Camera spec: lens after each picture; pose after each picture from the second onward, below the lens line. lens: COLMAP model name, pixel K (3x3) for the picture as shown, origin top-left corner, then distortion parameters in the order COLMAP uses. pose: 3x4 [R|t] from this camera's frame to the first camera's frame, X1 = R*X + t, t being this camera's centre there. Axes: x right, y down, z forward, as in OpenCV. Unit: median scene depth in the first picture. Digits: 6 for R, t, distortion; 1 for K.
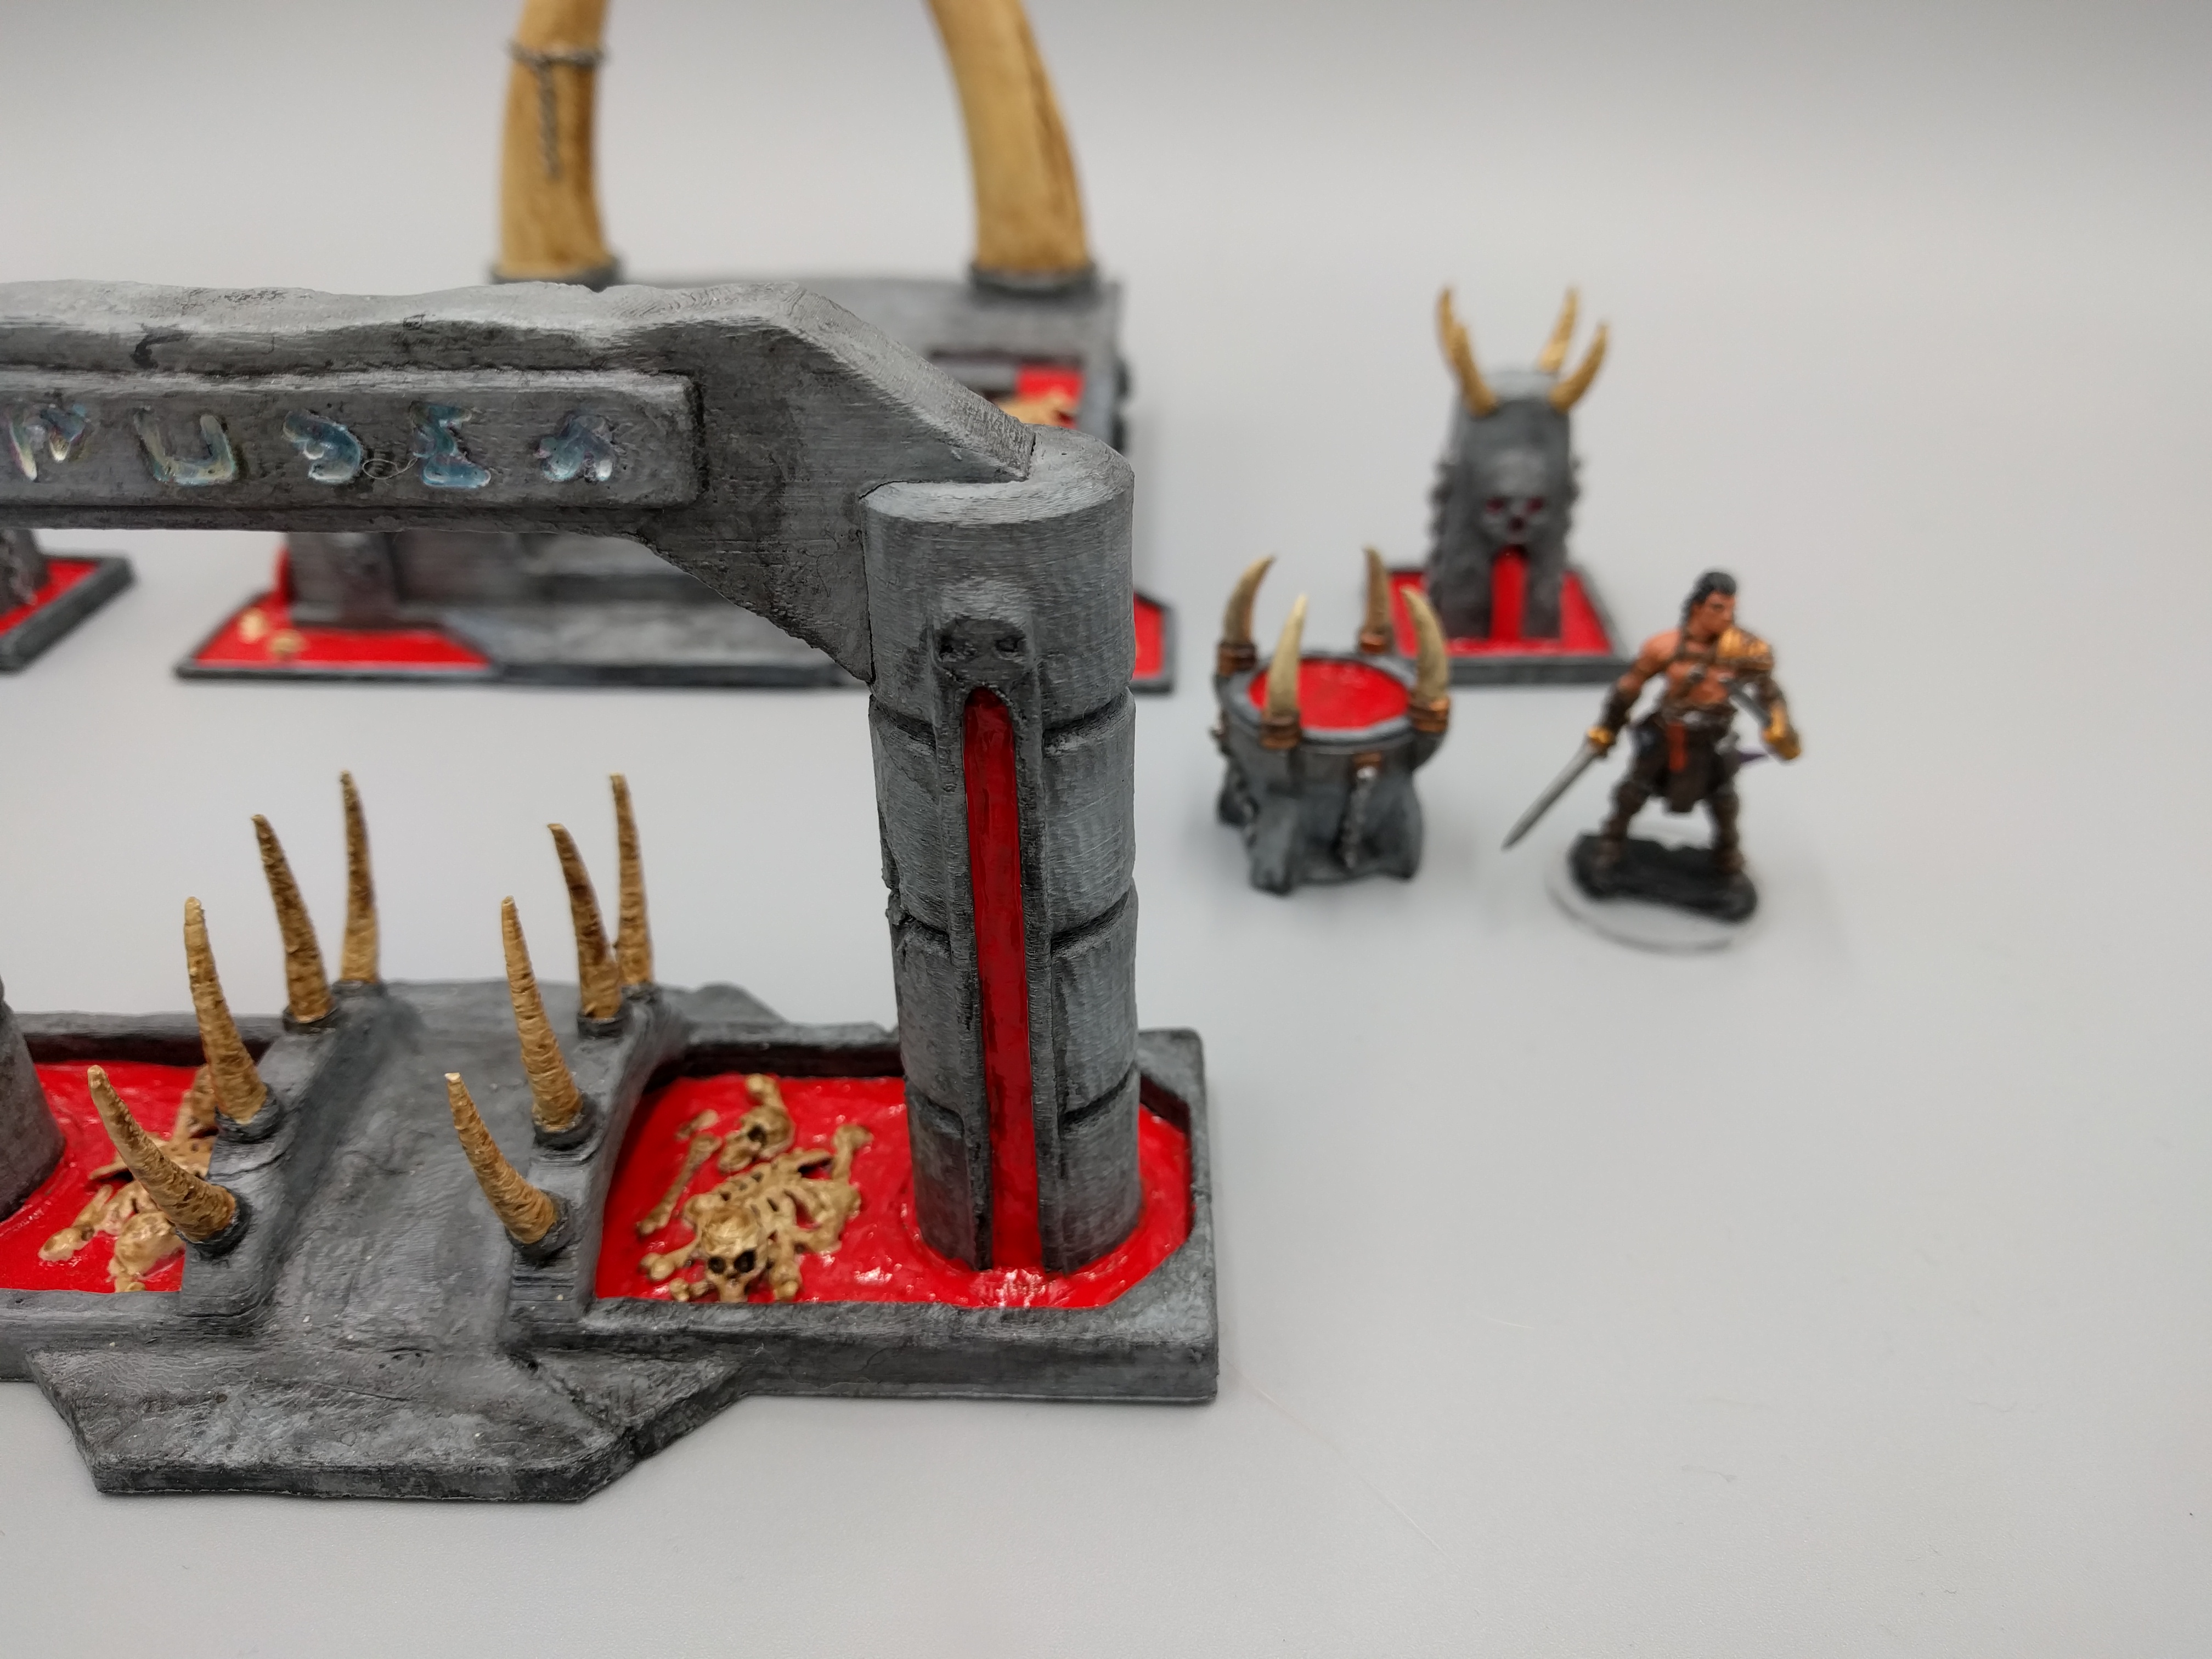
lens RADIAL K [[1706.9, 0, 1106.0], [0, 1706.9, 829.5], [0, 0, 1]] dist [-0.010054, 0.038308]
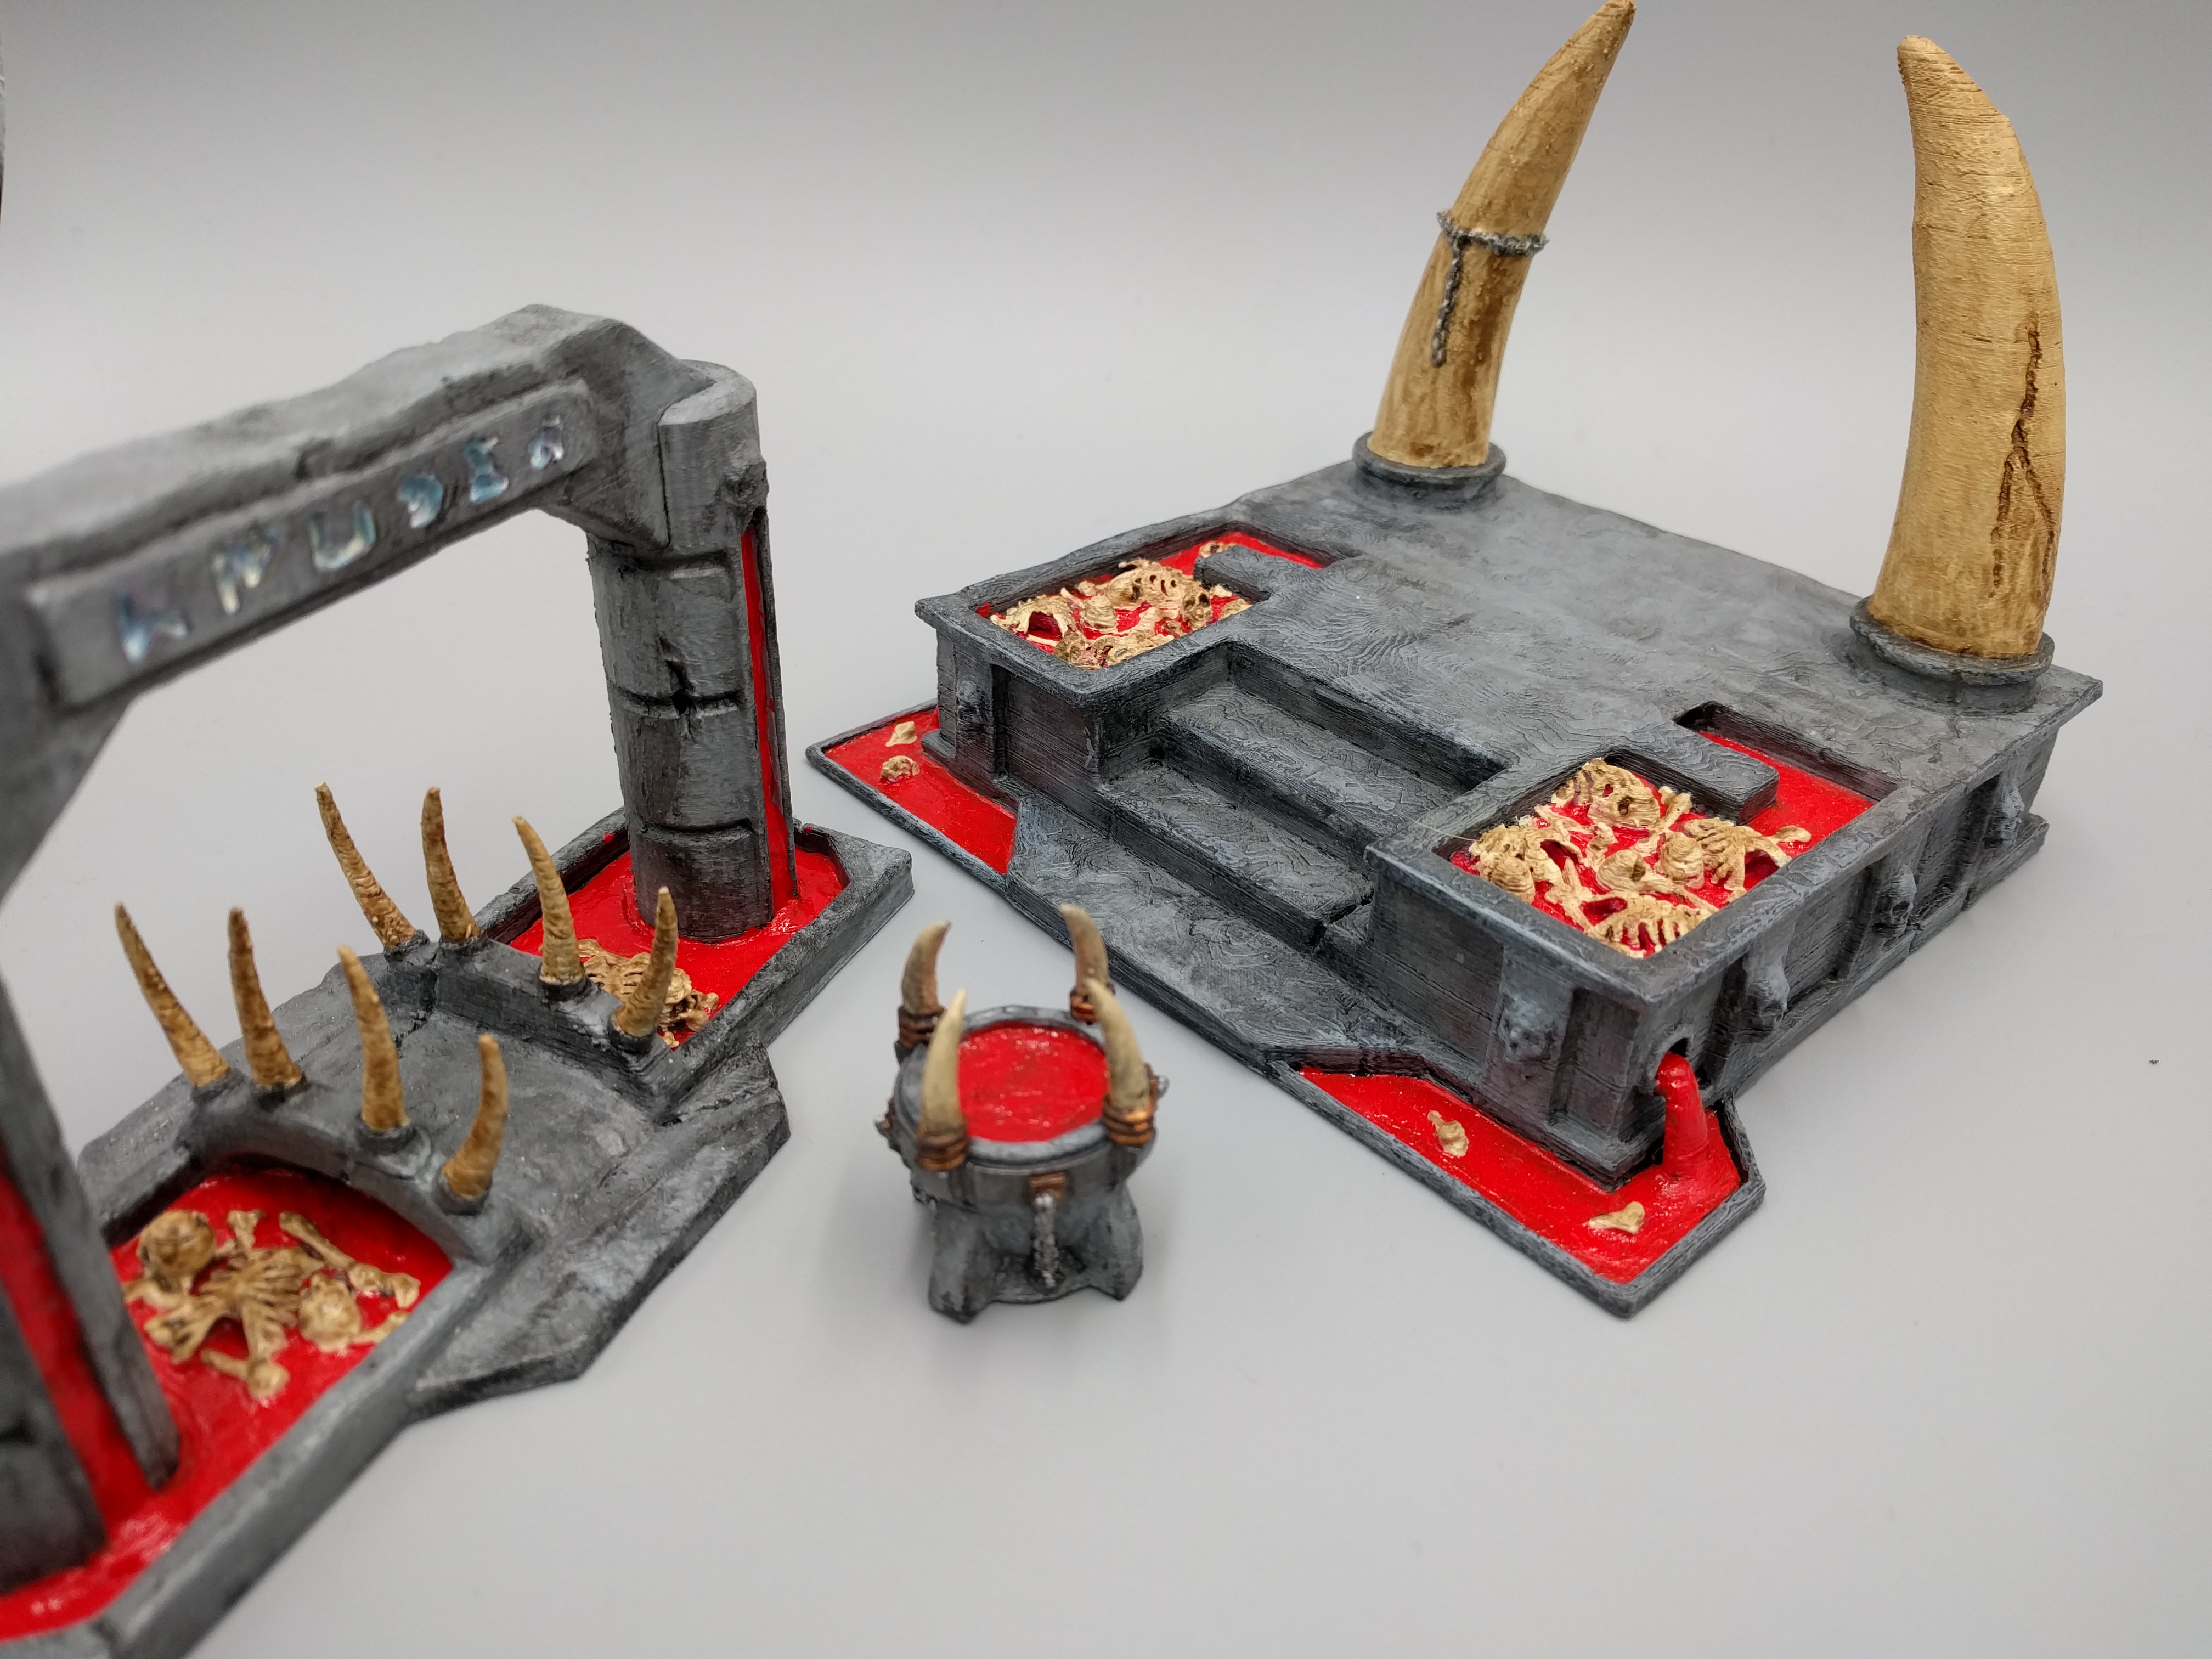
lens RADIAL K [[1706.9, 0, 1106.0], [0, 1706.9, 829.5], [0, 0, 1]] dist [-0.010054, 0.038308]
pose [[0.354270, -0.471722, 0.807447, -1.193481], [0.434170, 0.847715, 0.304754, -0.147349], [-0.828245, 0.242604, 0.505128, -0.026581]]
